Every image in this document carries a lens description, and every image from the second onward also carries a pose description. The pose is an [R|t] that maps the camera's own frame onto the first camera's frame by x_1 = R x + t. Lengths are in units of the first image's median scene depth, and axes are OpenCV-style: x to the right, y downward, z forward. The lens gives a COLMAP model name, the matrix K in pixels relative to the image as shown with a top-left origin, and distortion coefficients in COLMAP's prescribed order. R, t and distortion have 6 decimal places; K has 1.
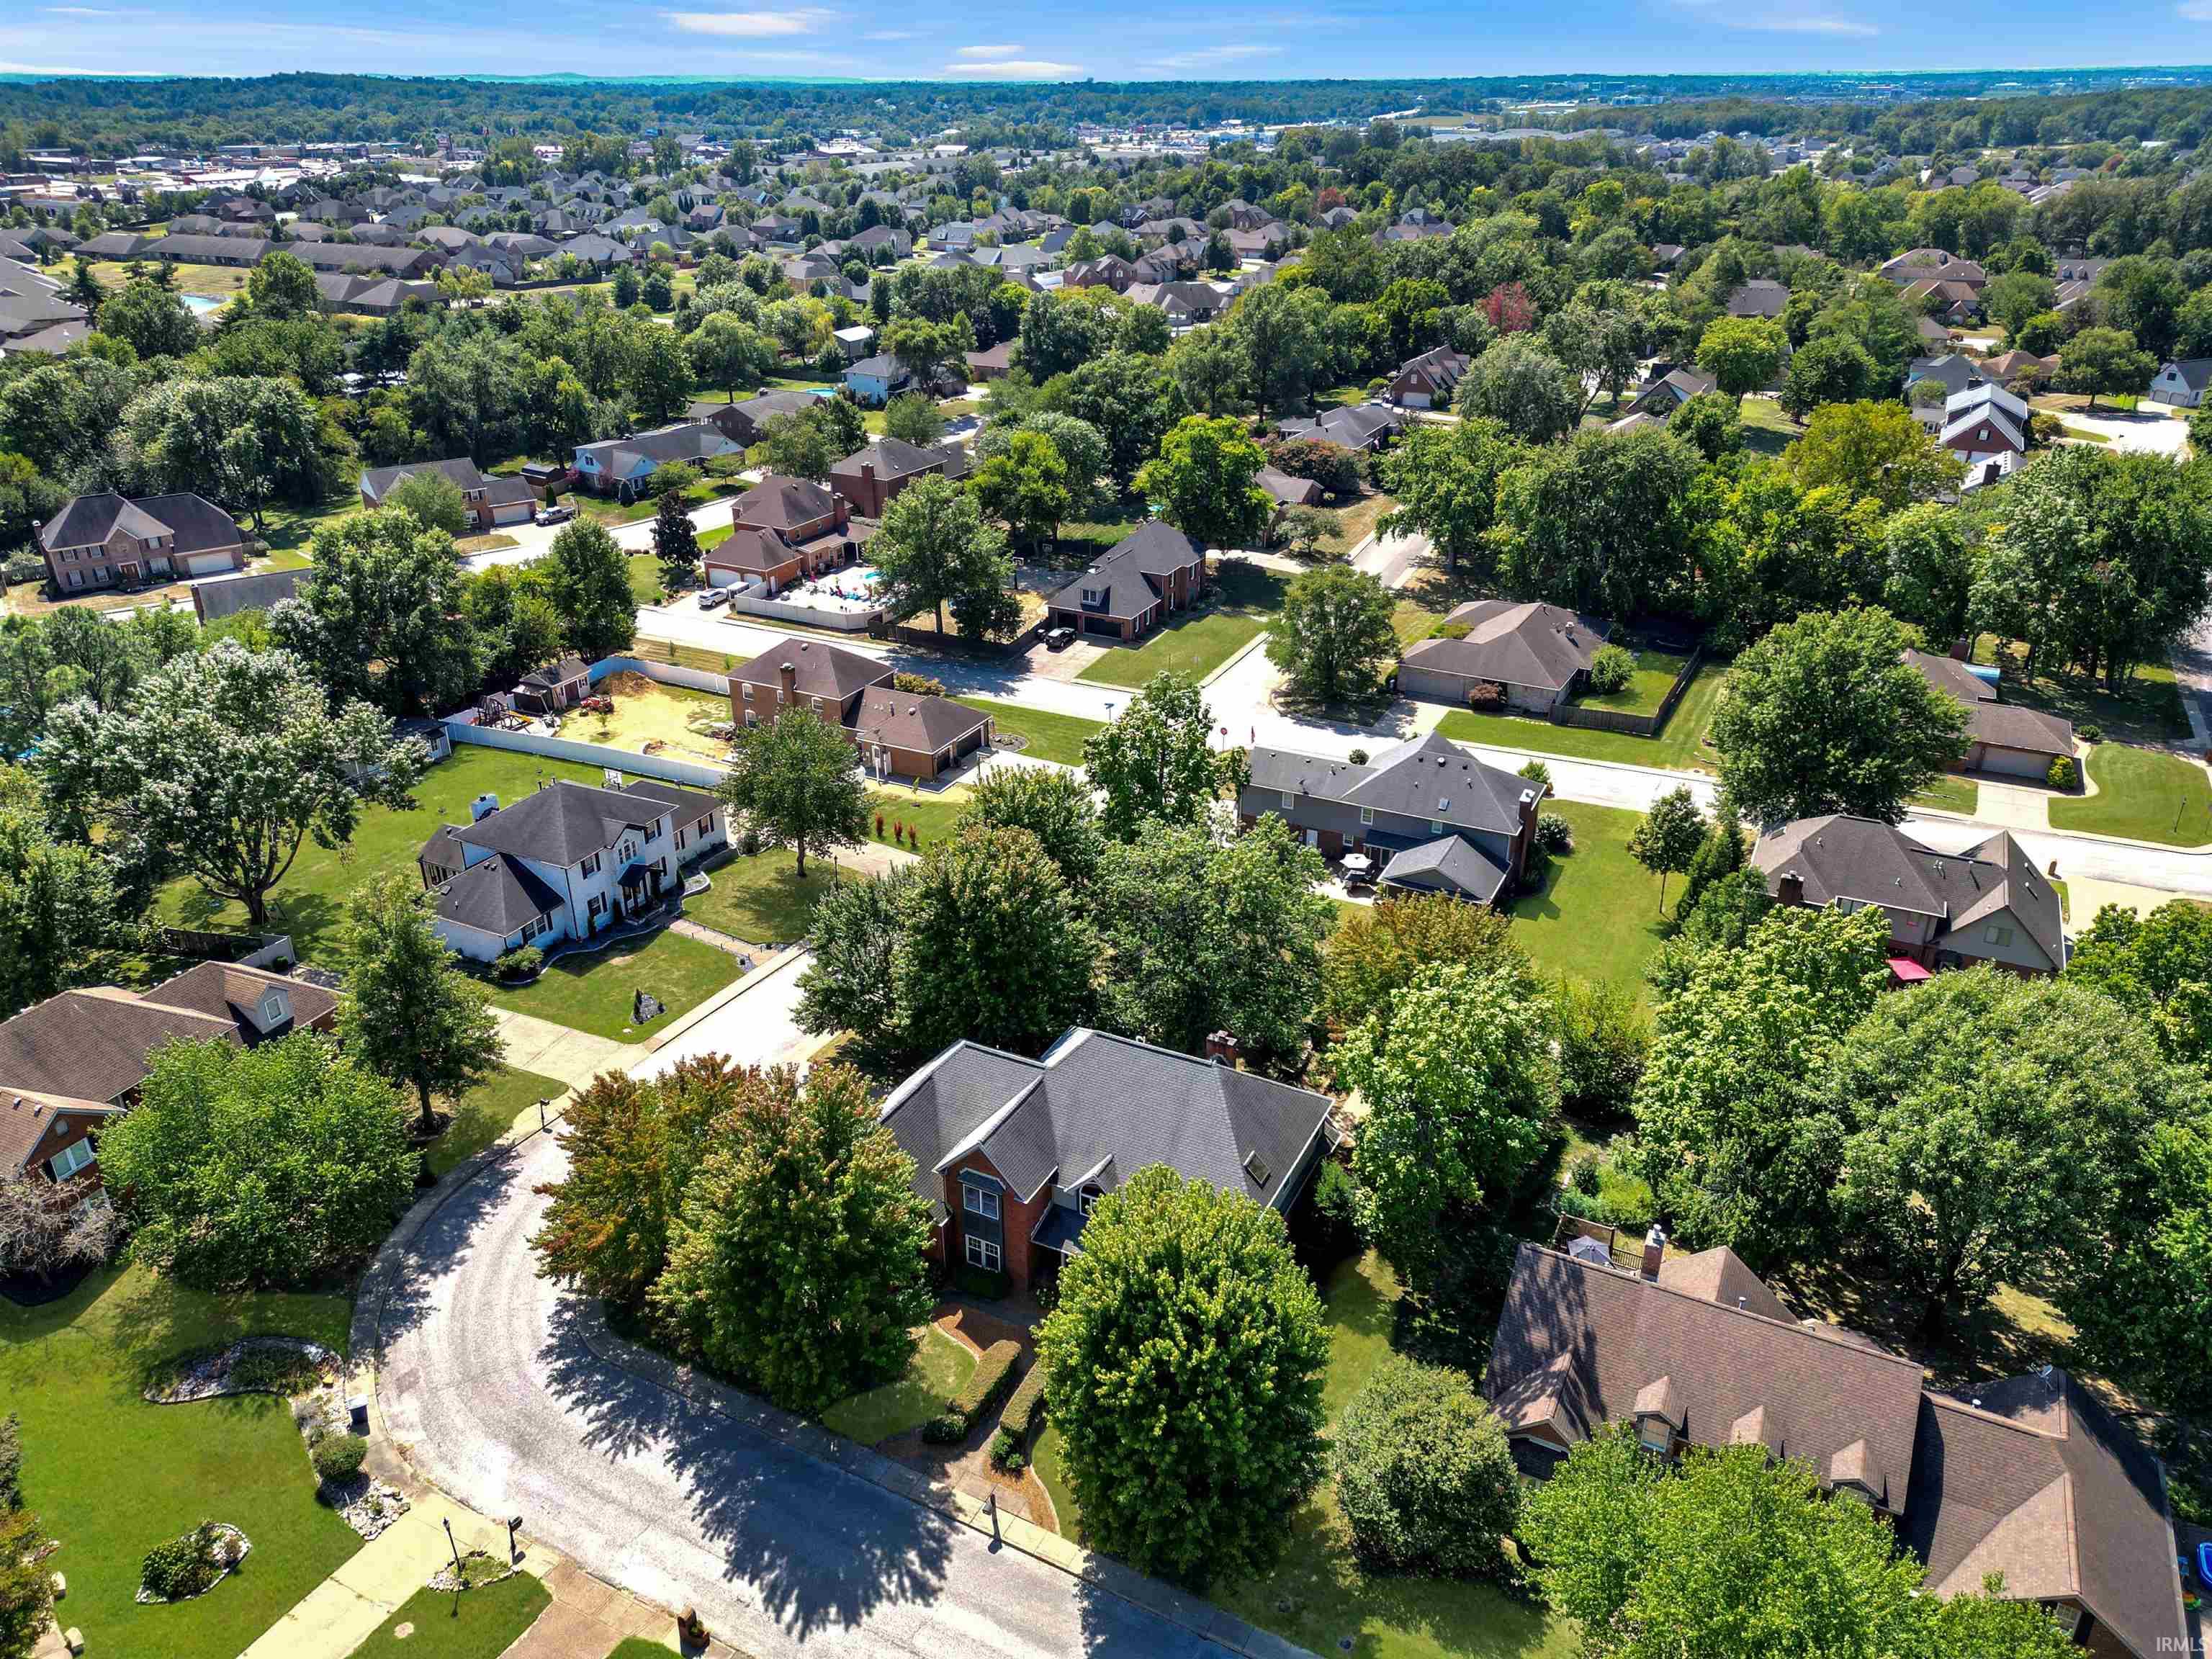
lens RADIAL K [[1558.4, 0, 1110.5], [0, 1558.4, 831.6], [0, 0, 1]] dist [0.046575, -0.010949]
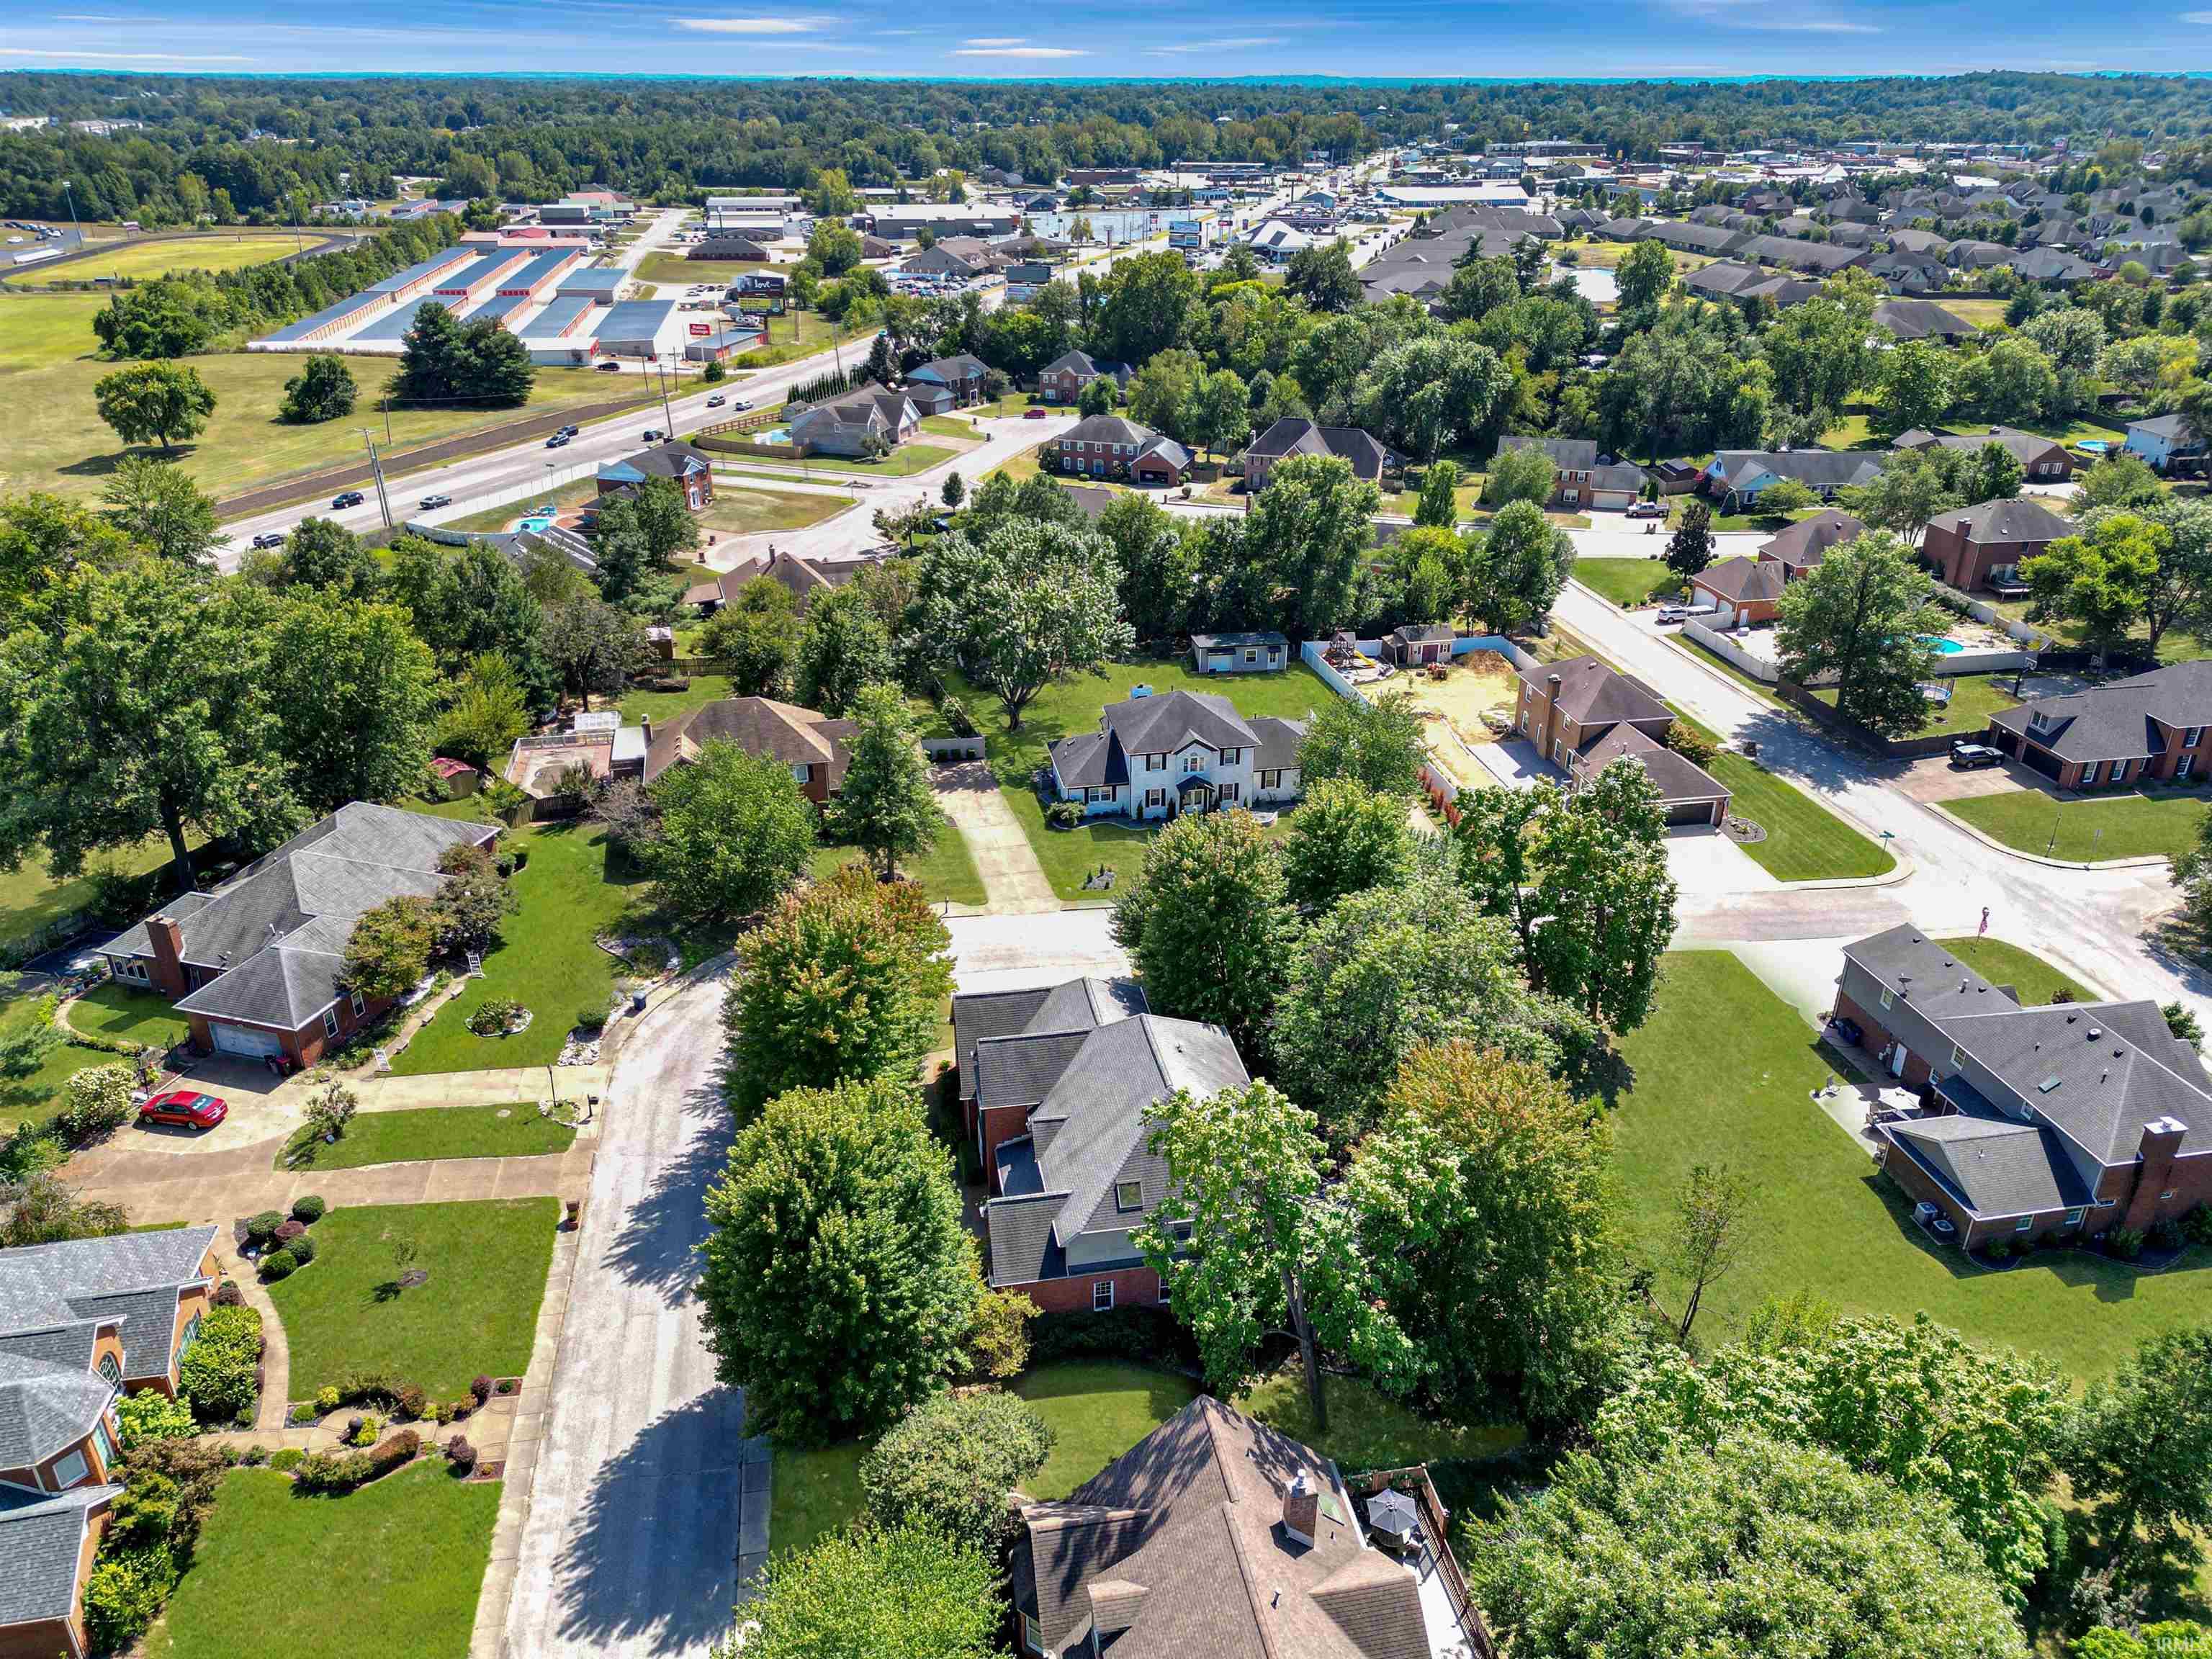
lens RADIAL K [[1558.4, 0, 1106.0], [0, 1558.4, 829.3], [0, 0, 1]] dist [0.046575, -0.010949]
pose [[0.597110, 0.347028, -0.723209, 0.316746], [-0.347856, 0.924416, 0.156372, -0.063483], [0.722811, 0.158201, 0.672693, 0.132904]]
